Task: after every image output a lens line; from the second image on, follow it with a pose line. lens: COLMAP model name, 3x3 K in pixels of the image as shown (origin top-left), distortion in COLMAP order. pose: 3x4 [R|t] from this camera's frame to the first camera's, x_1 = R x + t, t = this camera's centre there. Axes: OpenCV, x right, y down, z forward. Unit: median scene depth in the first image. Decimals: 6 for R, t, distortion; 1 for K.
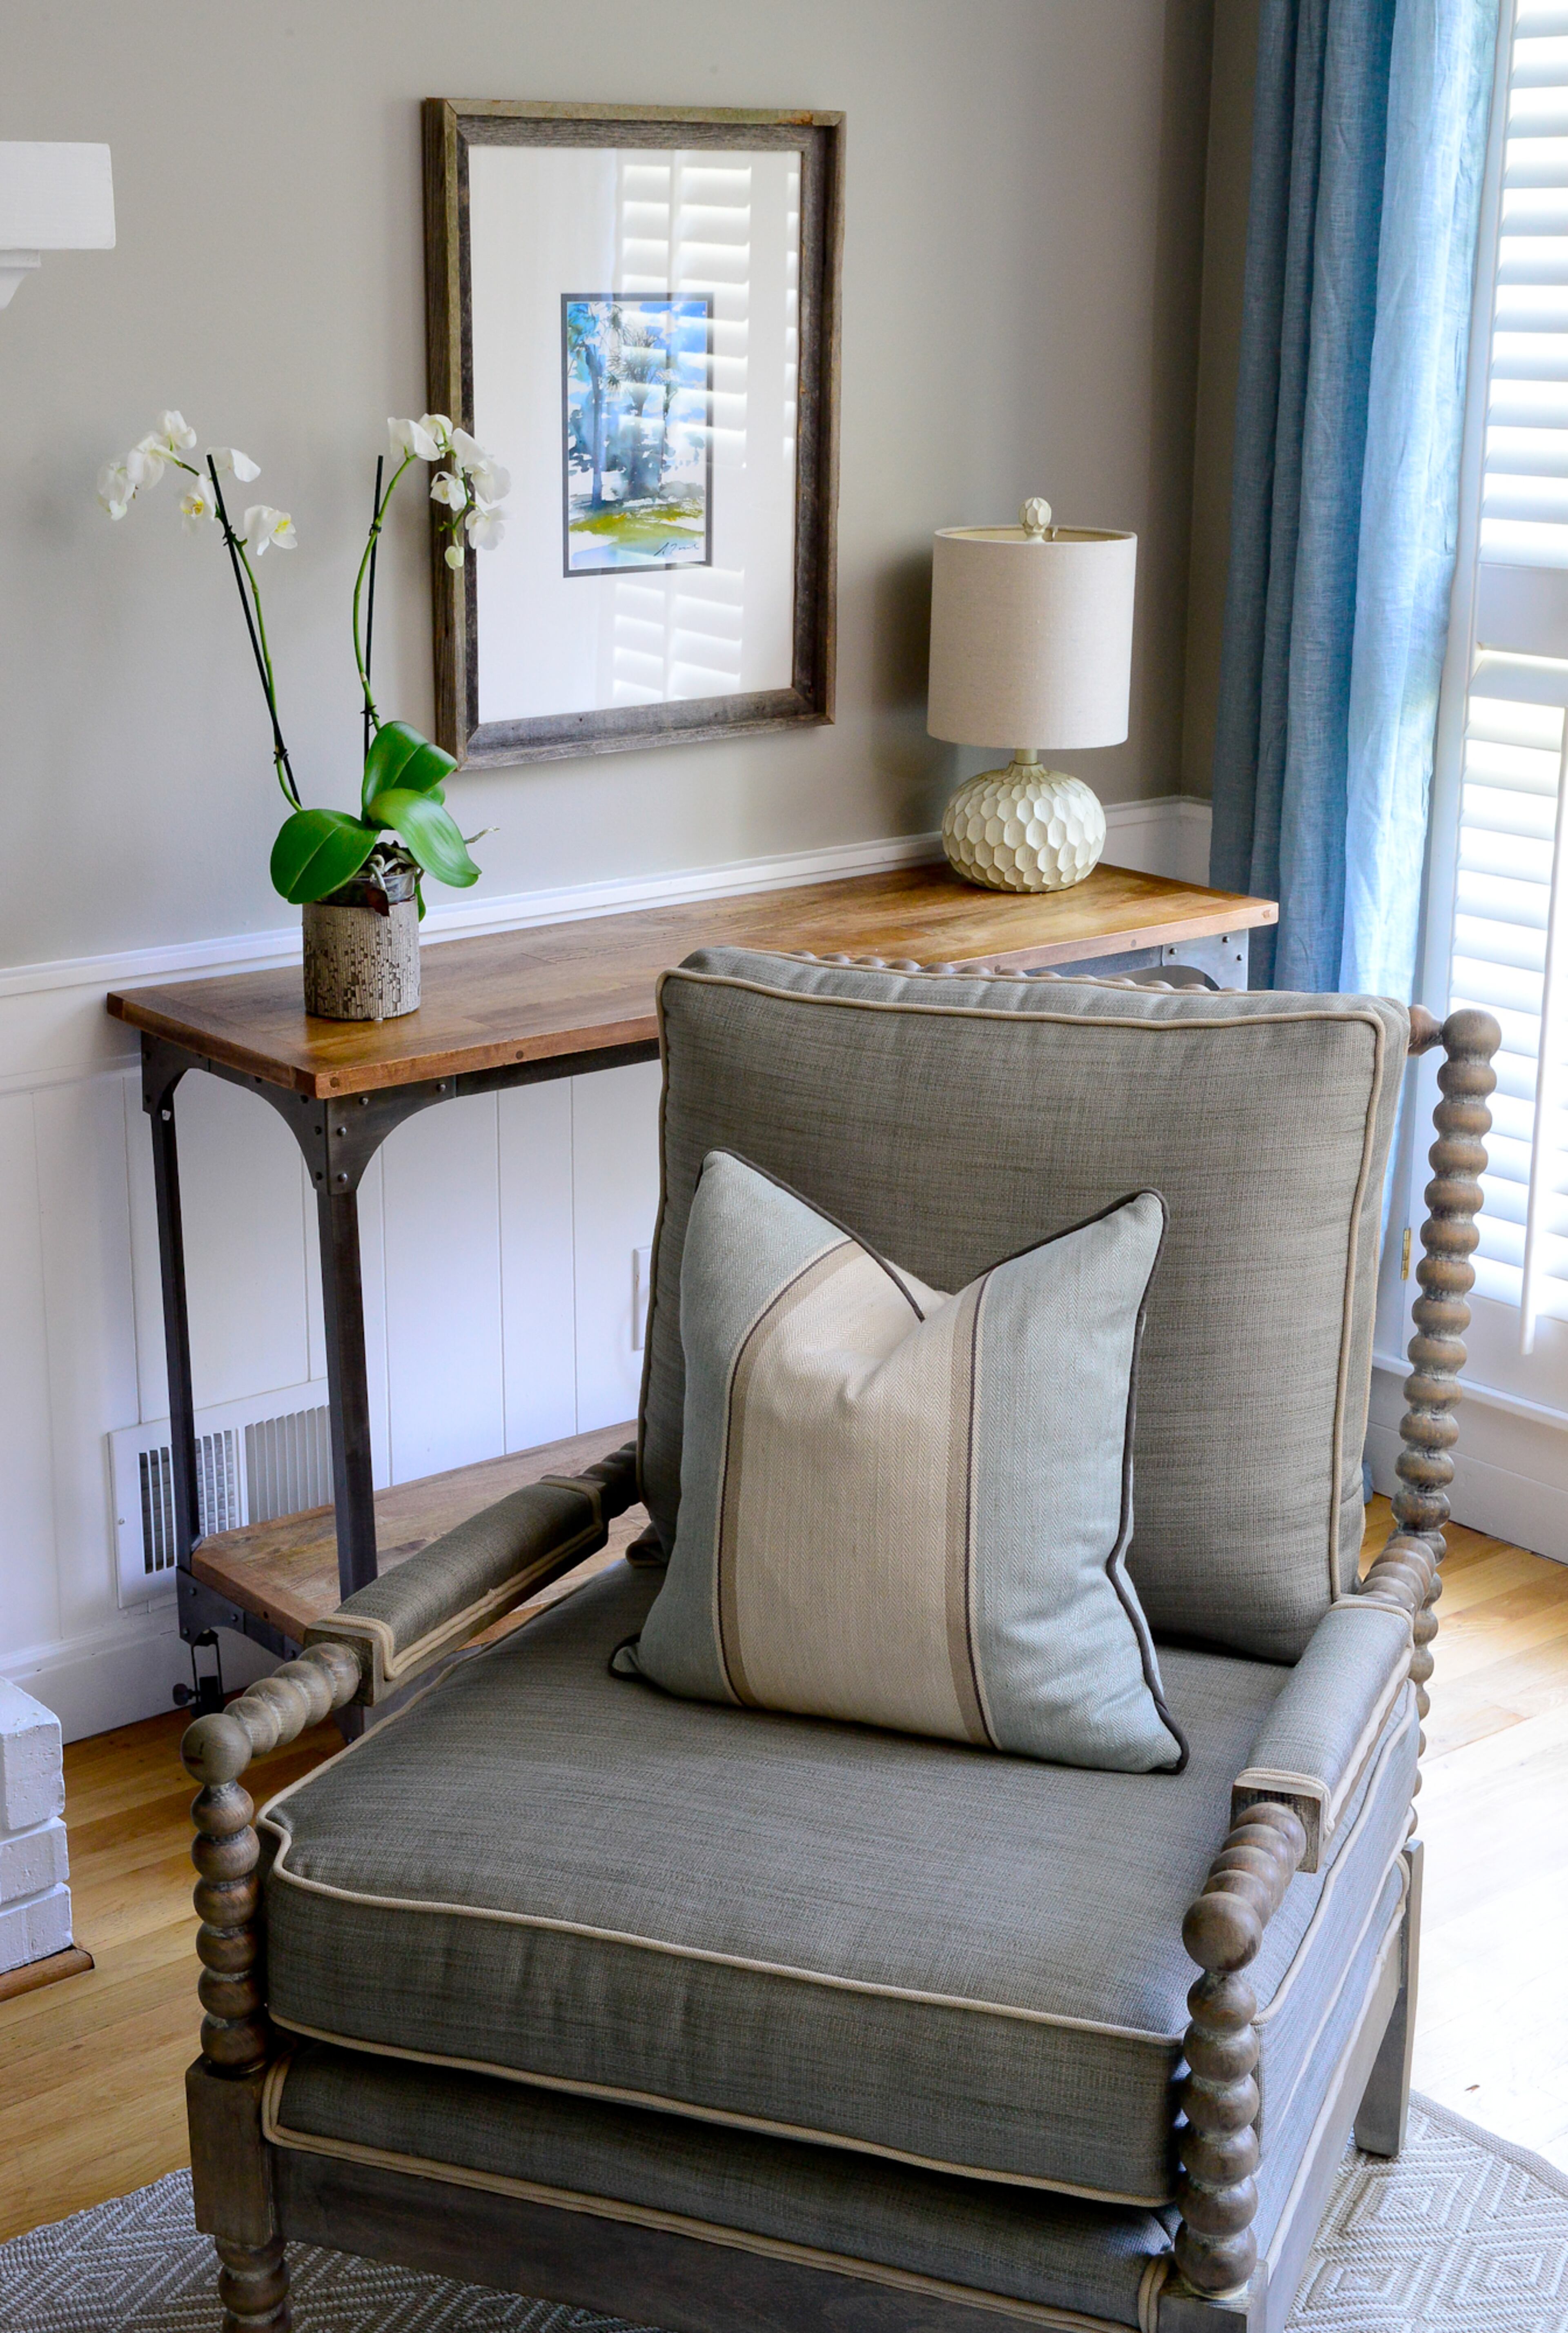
lens RADIAL K [[3170.8, 0, 784.0], [0, 3170.8, 1166.5], [0, 0, 1]] dist [-0.008500, 0.350304]
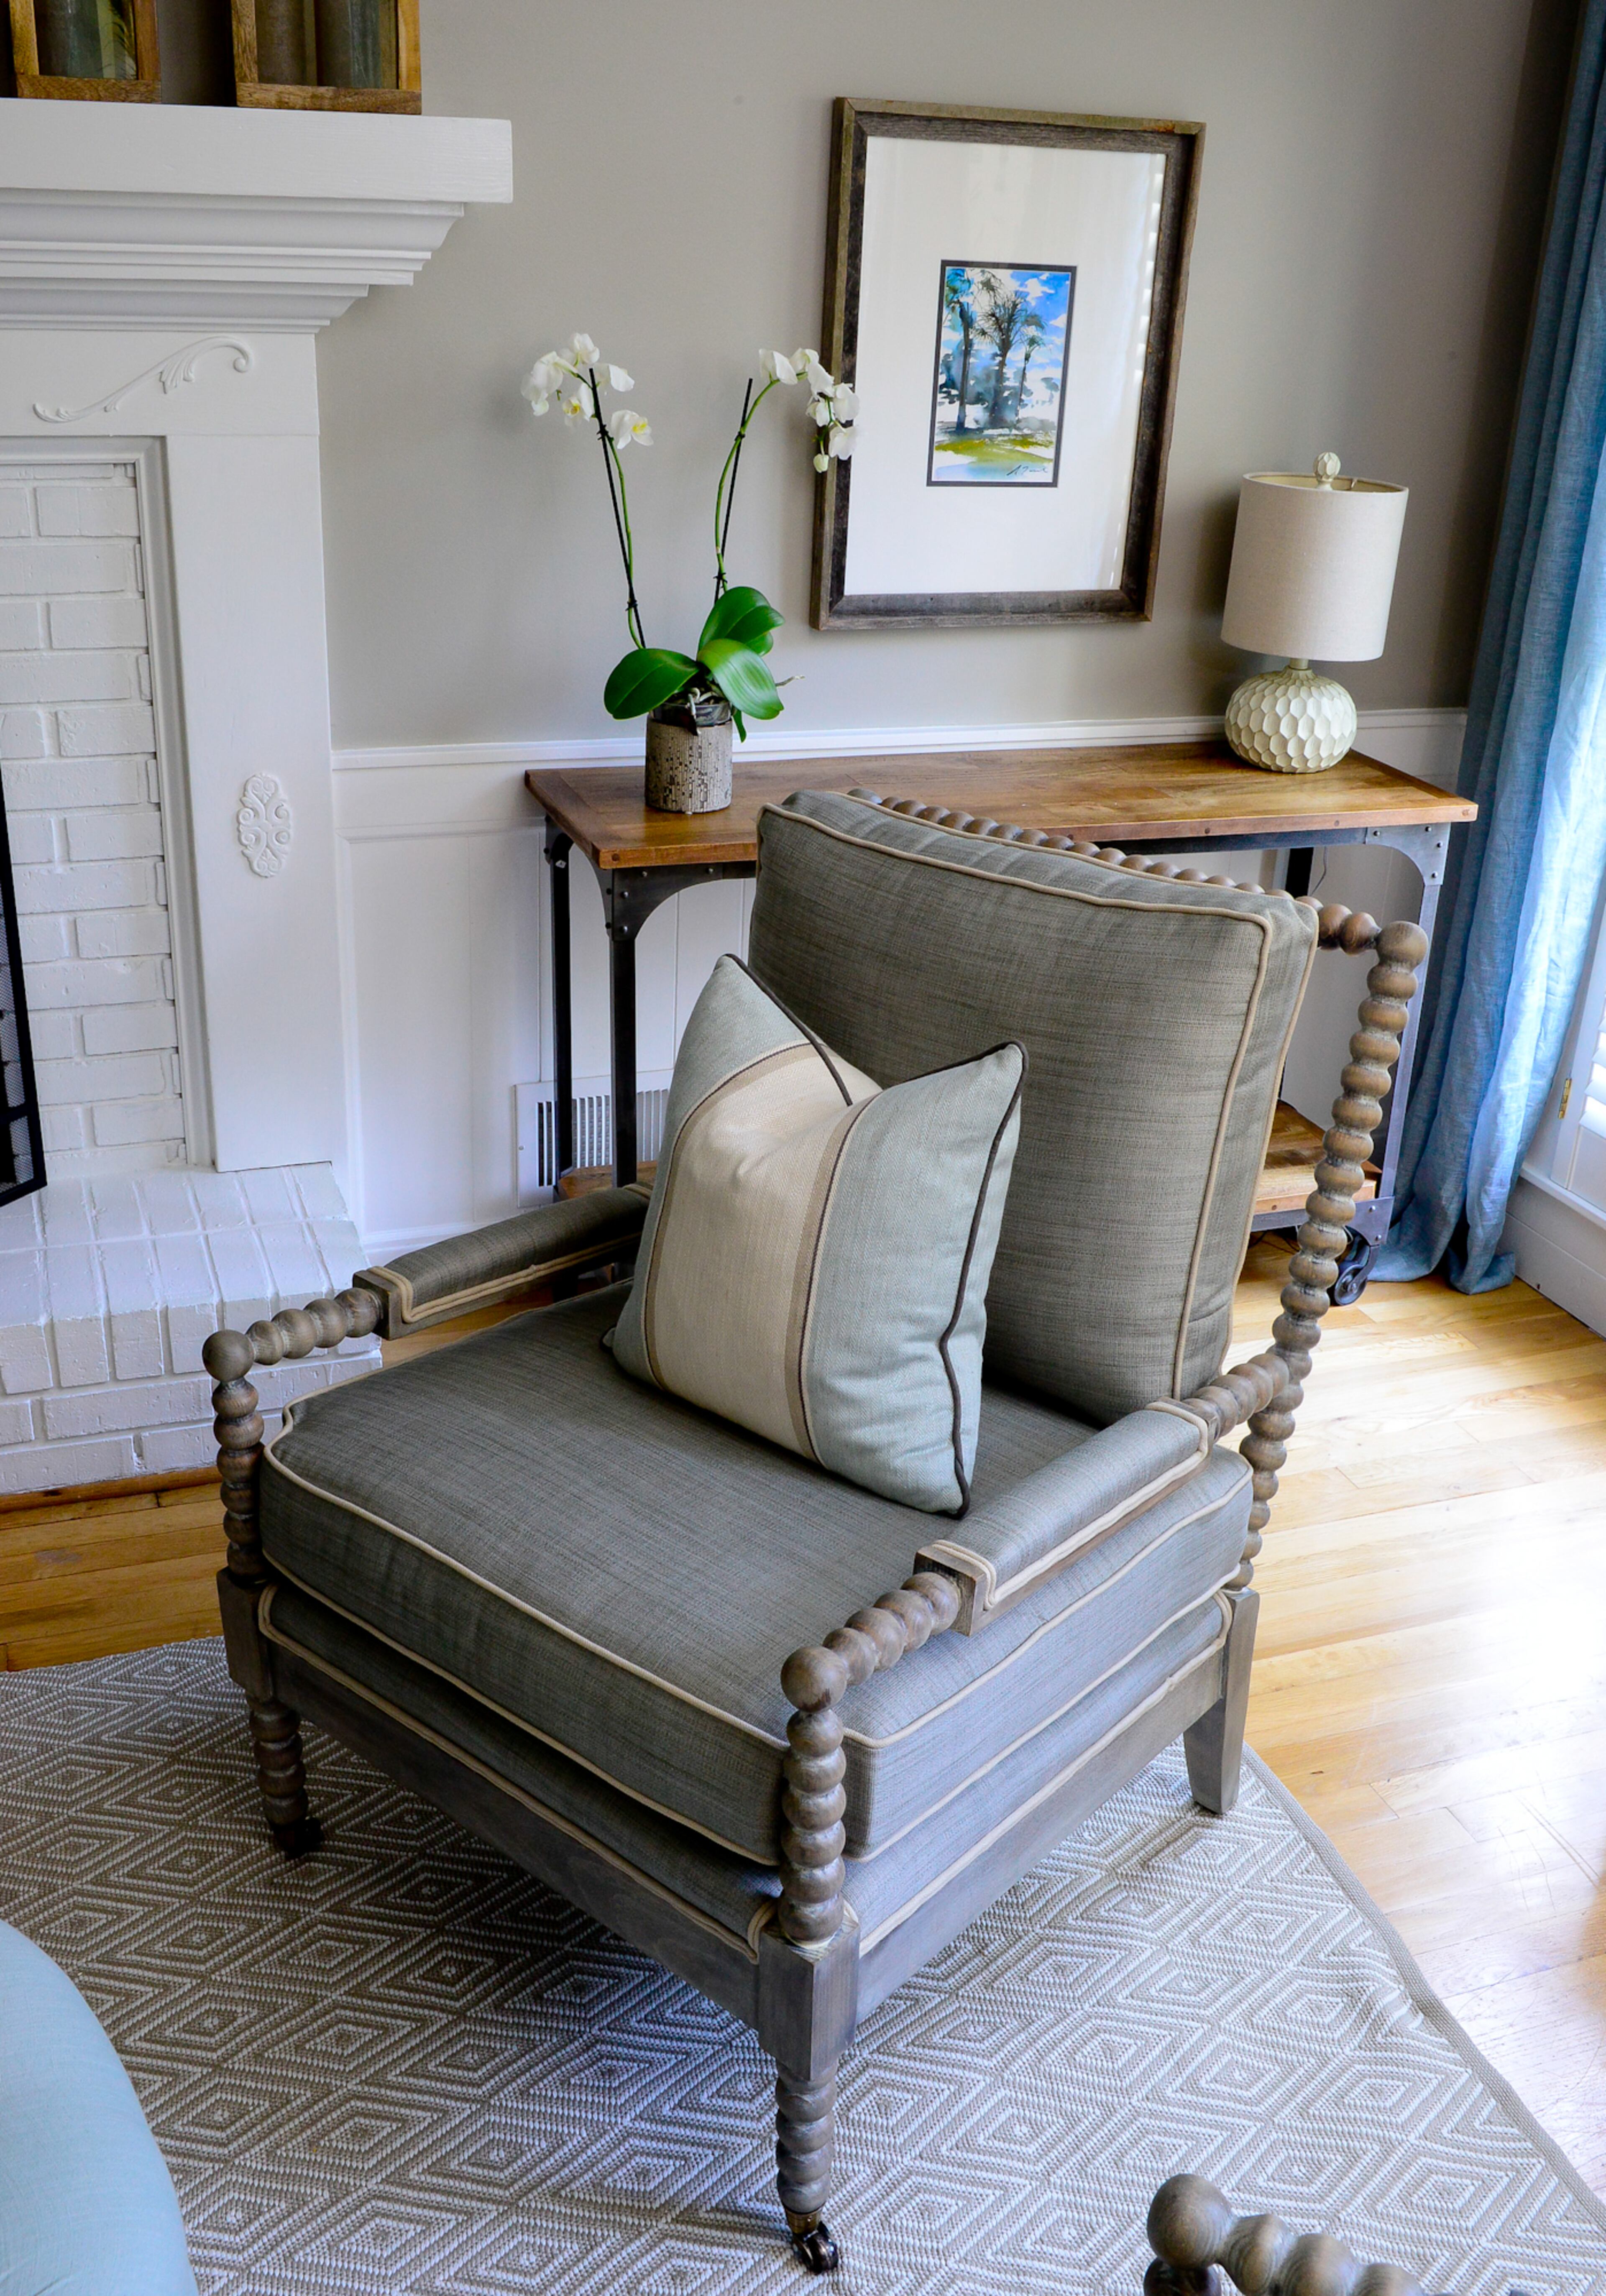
lens RADIAL K [[2109.3, 0, 802.4], [0, 2109.3, 1197.3], [0, 0, 1]] dist [-0.062990, 0.036541]
pose [[0.946399, 0.169564, -0.274913, 0.188734], [-0.128617, 0.978570, 0.160805, -0.037007], [0.296288, -0.116827, 0.947927, 0.159460]]
